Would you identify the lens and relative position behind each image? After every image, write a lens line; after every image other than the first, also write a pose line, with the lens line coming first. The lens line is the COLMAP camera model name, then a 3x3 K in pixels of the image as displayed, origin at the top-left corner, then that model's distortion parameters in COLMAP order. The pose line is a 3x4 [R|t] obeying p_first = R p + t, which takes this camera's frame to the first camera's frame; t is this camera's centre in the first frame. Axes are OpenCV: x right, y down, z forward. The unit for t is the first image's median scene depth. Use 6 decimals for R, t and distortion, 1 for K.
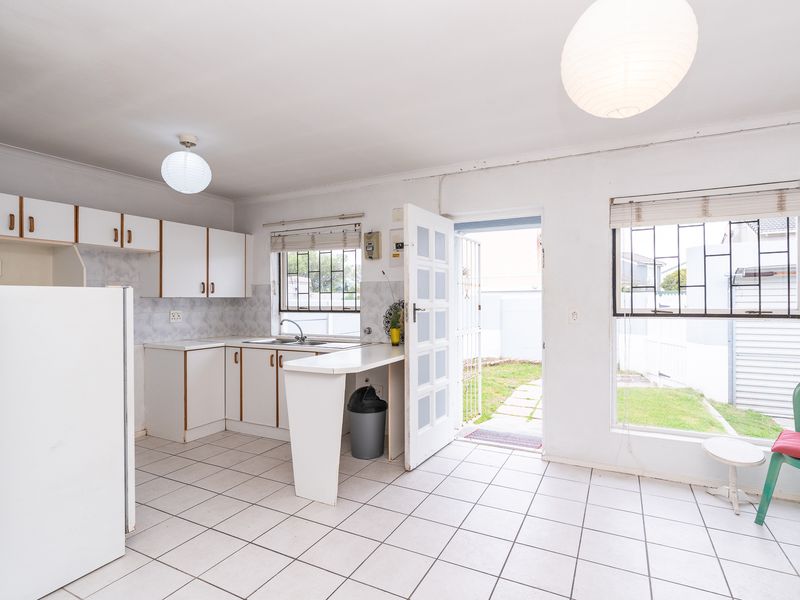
lens RADIAL K [[409.8, 0, 447.4], [0, 409.8, 301.0], [0, 0, 1]] dist [-0.009872, 0.000111]
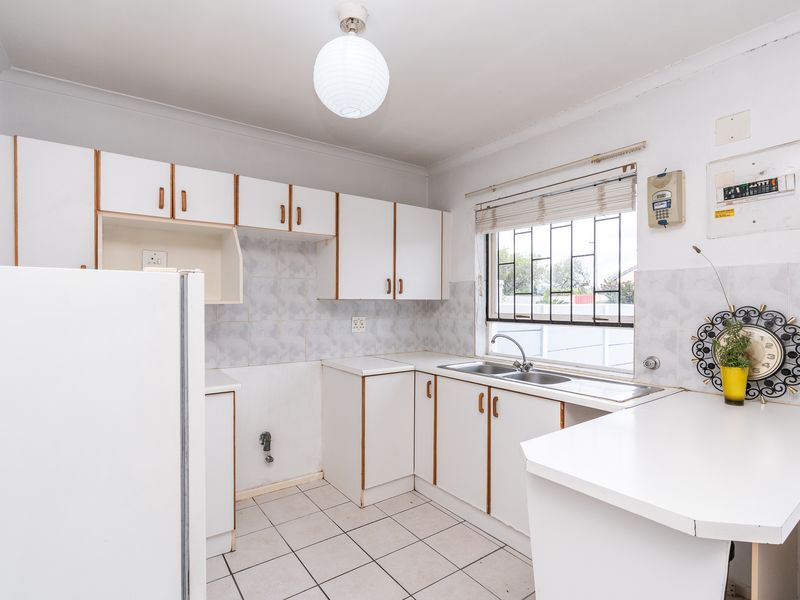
lens RADIAL K [[409.8, 0, 397.8], [0, 409.8, 303.8], [0, 0, 1]] dist [-0.009872, 0.000111]
pose [[0.848109, 0.006386, -0.529784, -0.199910], [-0.007644, 0.999971, -0.000182, -0.001427], [0.529767, 0.004204, 0.848133, 0.392417]]
